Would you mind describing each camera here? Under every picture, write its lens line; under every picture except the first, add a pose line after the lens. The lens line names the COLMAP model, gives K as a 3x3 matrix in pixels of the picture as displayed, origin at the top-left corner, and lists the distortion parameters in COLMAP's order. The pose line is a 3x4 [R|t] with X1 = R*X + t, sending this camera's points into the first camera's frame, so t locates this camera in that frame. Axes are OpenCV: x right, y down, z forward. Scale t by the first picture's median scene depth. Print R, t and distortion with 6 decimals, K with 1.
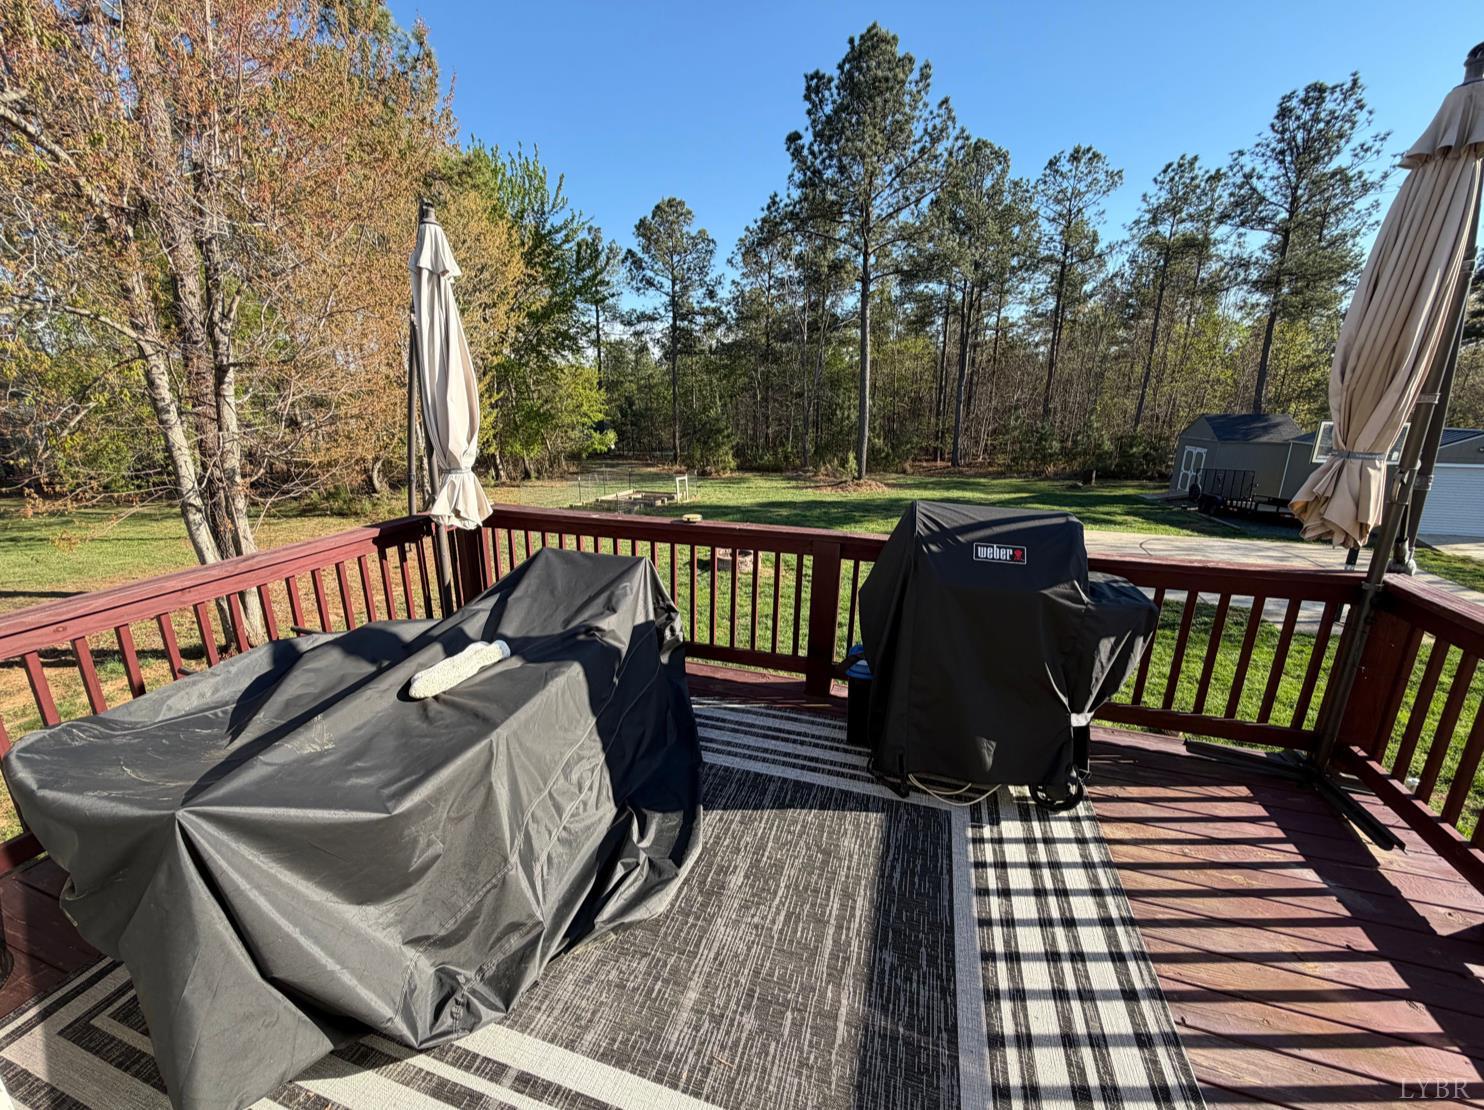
lens RADIAL K [[592.5, 0, 736.2], [0, 592.5, 558.9], [0, 0, 1]] dist [-0.000361, -0.000038]
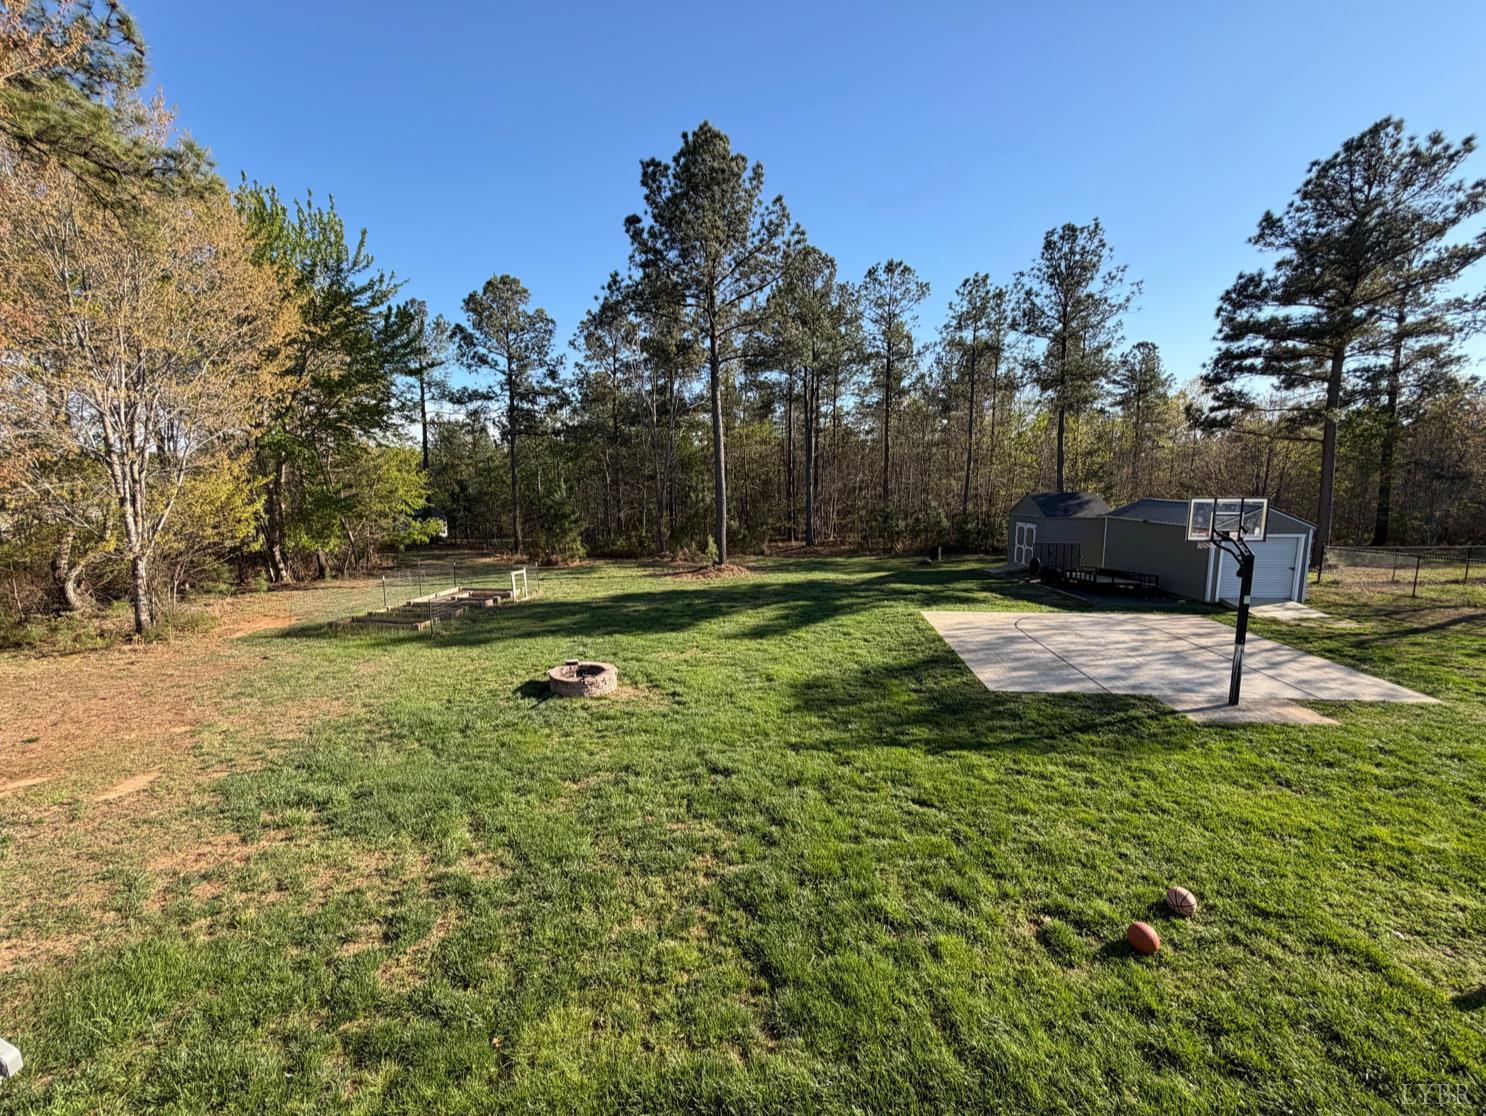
lens RADIAL K [[594.0, 0, 738.7], [0, 594.0, 565.0], [0, 0, 1]] dist [0.000569, -0.000028]
pose [[0.969466, -0.038510, 0.242183, 0.006670], [0.068471, 0.990823, -0.116541, -0.018834], [-0.235472, 0.129565, 0.963206, 0.076198]]
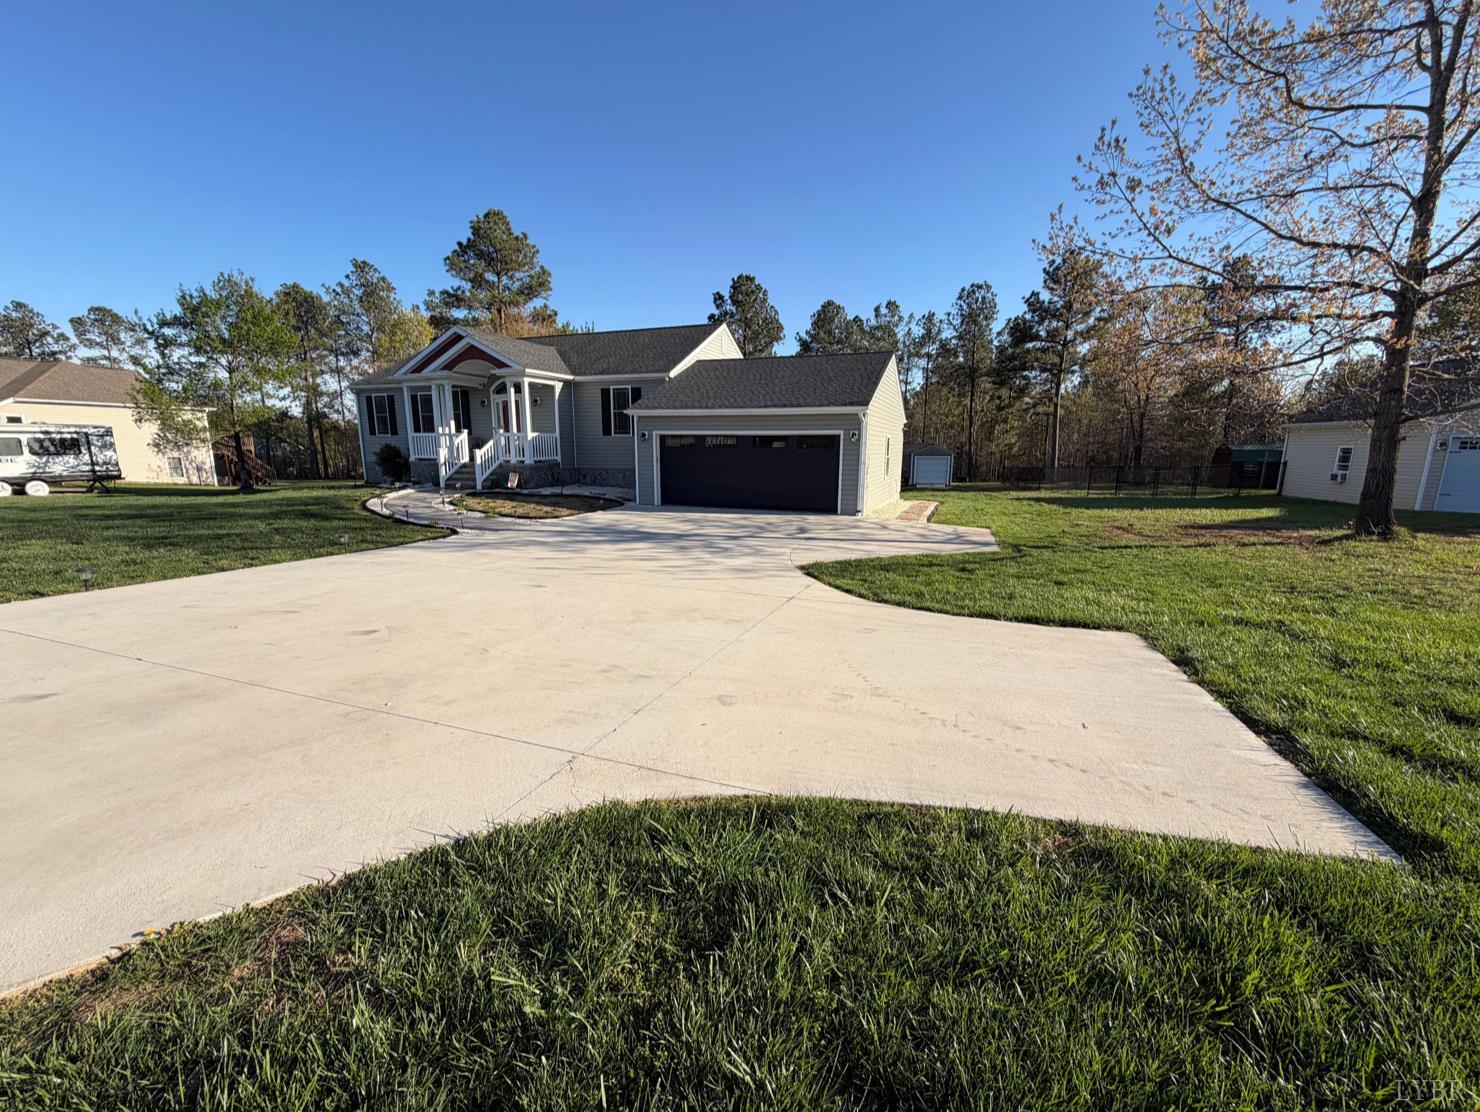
lens RADIAL K [[593.4, 0, 733.4], [0, 593.4, 557.1], [0, 0, 1]] dist [0.000001, 0.000021]
pose [[0.998580, 0.008861, -0.052538, 0.242565], [-0.012918, 0.996917, -0.077398, 0.279478], [0.051690, 0.077966, 0.995615, -0.922821]]
